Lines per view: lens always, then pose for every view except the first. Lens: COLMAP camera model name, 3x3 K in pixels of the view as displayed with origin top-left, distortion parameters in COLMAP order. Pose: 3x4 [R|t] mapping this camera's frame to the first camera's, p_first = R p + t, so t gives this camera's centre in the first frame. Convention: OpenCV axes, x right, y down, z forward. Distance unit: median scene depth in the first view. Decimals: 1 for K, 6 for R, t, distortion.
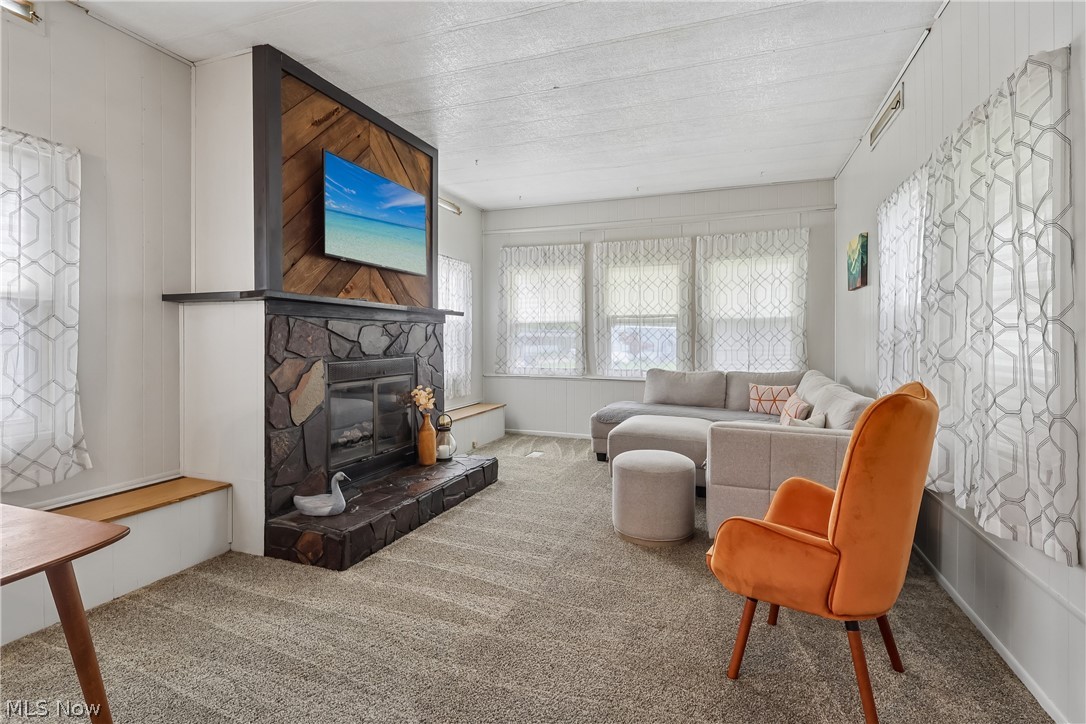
lens RADIAL K [[516.4, 0, 537.0], [0, 516.4, 366.8], [0, 0, 1]] dist [0.001492, -0.000043]
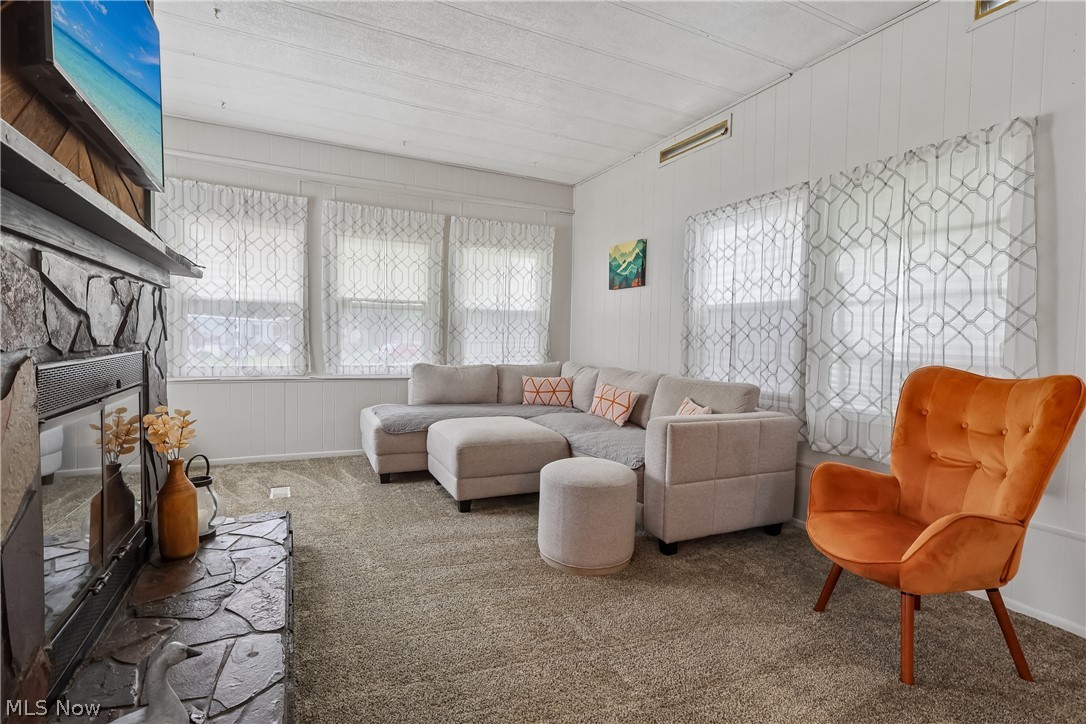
lens RADIAL K [[507.6, 0, 525.1], [0, 507.6, 370.2], [0, 0, 1]] dist [0.013558, -0.000043]
pose [[0.688461, -0.033119, 0.724517, -0.265732], [0.019754, 0.999443, 0.026915, -0.004418], [-0.725004, -0.004218, 0.688731, 0.303013]]
